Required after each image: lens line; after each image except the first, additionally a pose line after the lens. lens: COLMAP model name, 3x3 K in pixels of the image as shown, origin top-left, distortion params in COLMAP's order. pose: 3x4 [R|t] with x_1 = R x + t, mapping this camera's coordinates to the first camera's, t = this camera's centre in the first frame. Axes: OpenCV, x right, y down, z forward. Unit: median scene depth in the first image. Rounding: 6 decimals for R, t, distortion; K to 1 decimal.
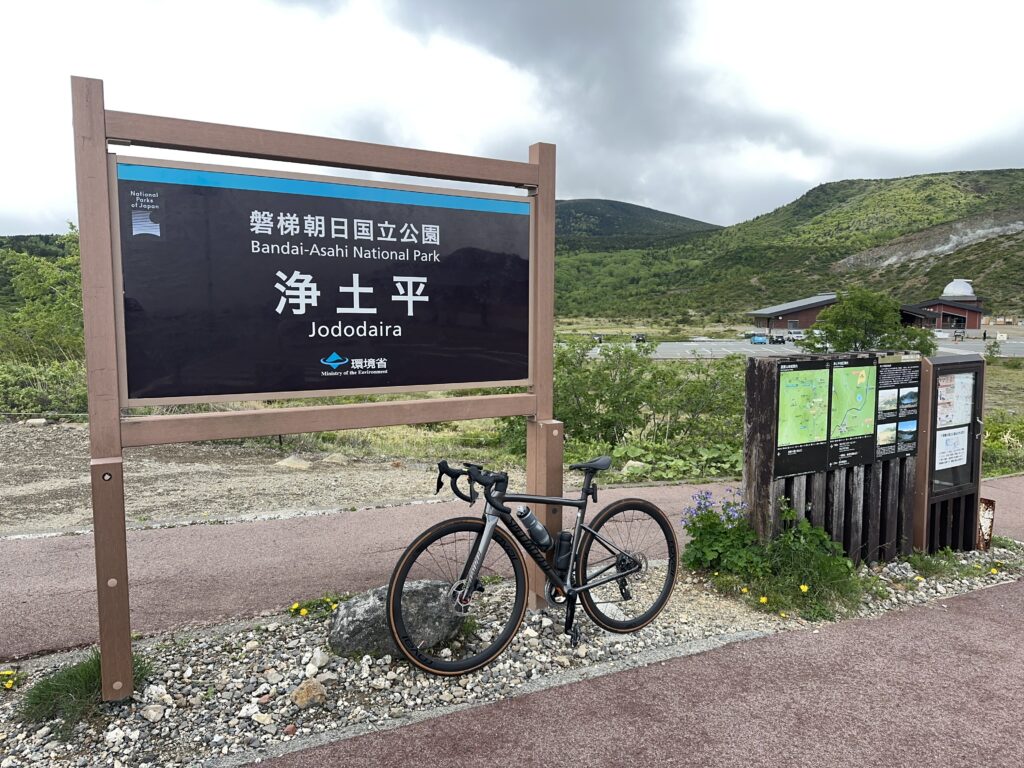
lens RADIAL K [[714.5, 0, 516.7], [0, 714.5, 379.5], [0, 0, 1]] dist [0.108357, -0.124935]
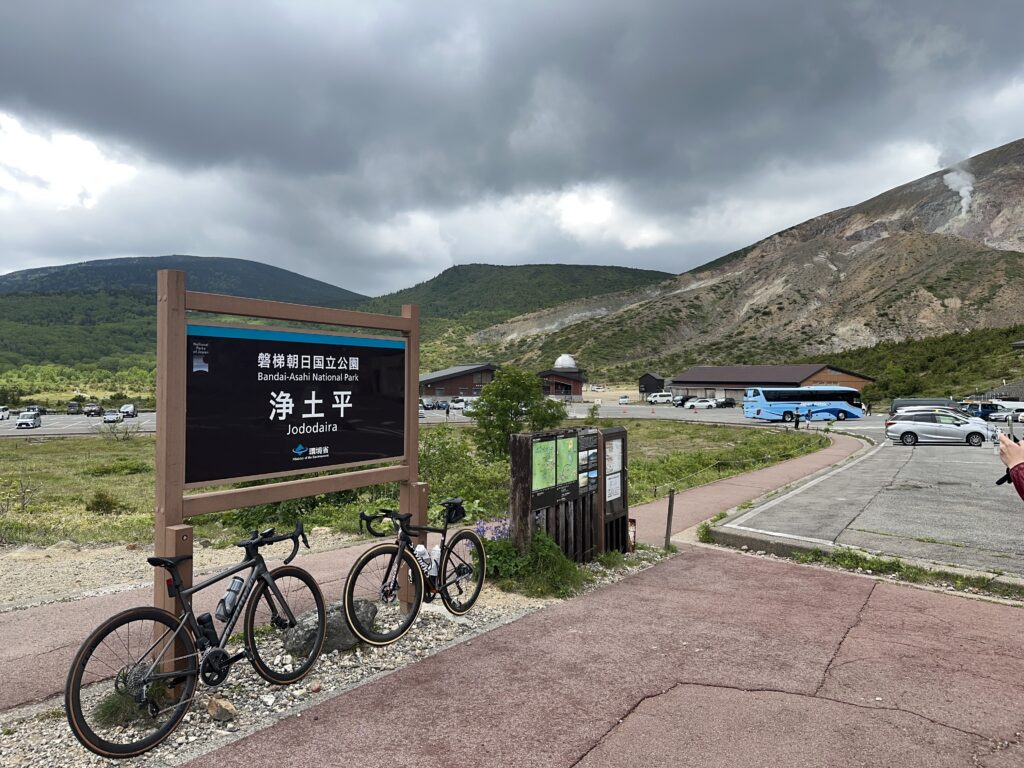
lens RADIAL K [[714.5, 0, 516.7], [0, 714.5, 379.5], [0, 0, 1]] dist [0.108357, -0.124935]
pose [[0.889133, 0.002664, 0.457642, -0.521859], [0.039617, 0.995781, -0.082768, -0.028933], [-0.455932, 0.091722, 0.885276, -0.516579]]
